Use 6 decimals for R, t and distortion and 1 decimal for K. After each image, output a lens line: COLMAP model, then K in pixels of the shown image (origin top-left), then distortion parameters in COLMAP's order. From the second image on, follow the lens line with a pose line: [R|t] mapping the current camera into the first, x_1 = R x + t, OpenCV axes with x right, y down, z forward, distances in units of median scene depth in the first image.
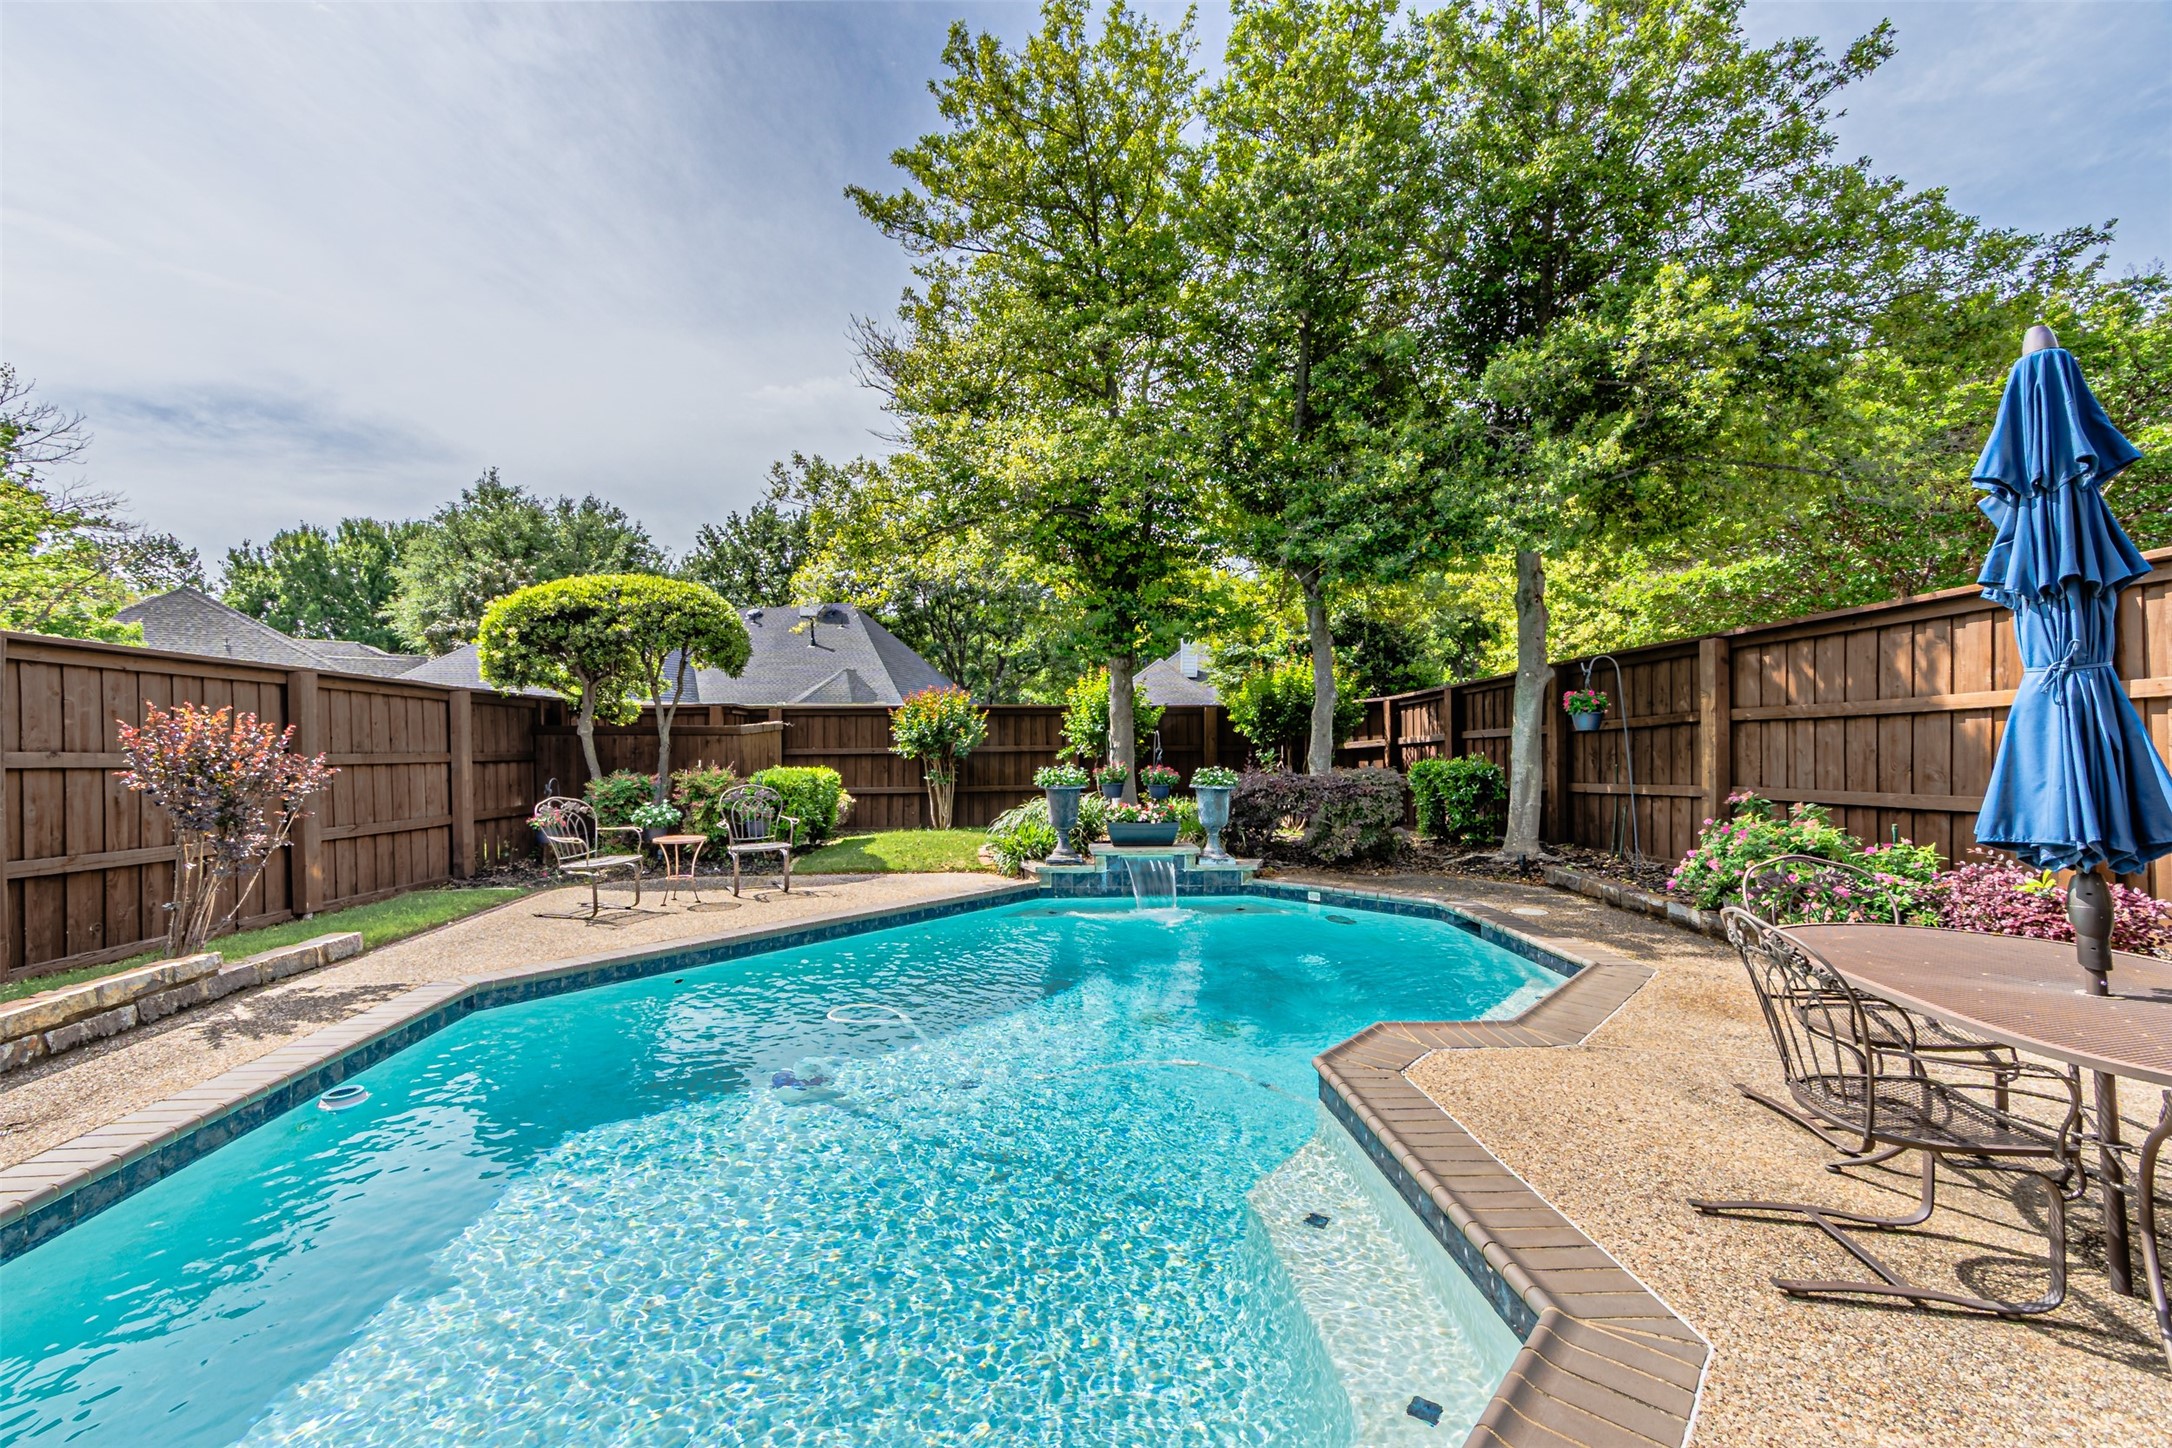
lens RADIAL K [[934.0, 0, 1080.2], [0, 934.0, 696.4], [0, 0, 1]] dist [0.000222, 0.000136]
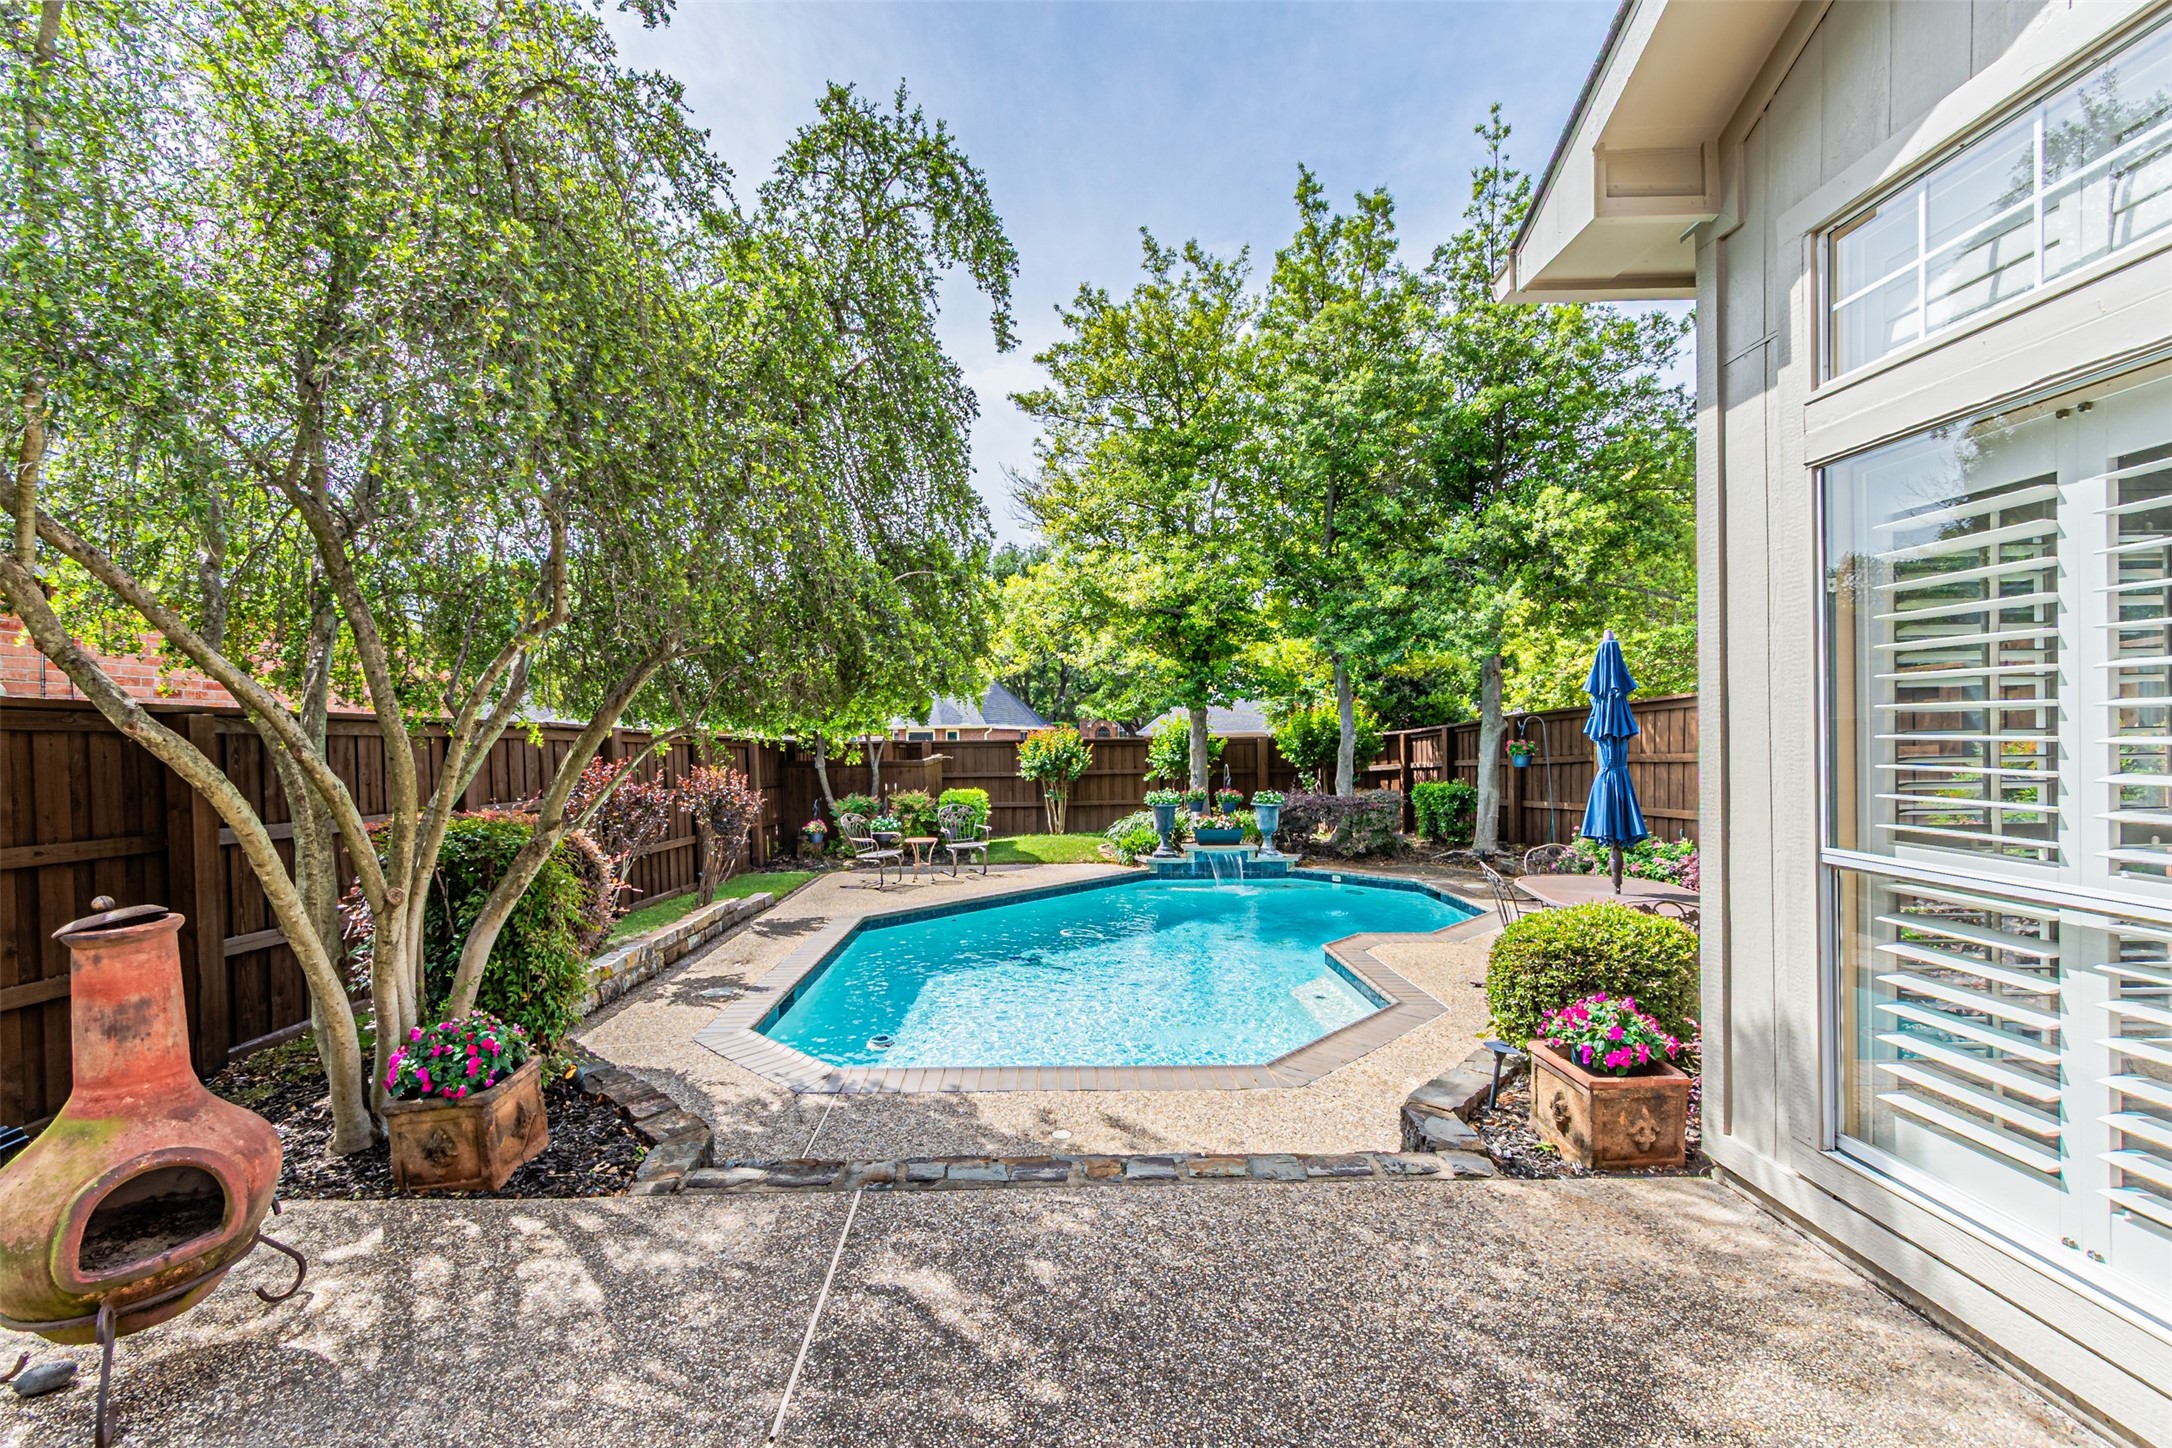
lens RADIAL K [[955.4, 0, 1064.6], [0, 955.4, 720.7], [0, 0, 1]] dist [-0.000463, 0.000036]
pose [[0.998226, -0.008077, -0.058980, -0.078552], [0.009340, 0.999732, 0.021178, -0.063645], [0.058793, -0.021691, 0.998035, -0.469230]]
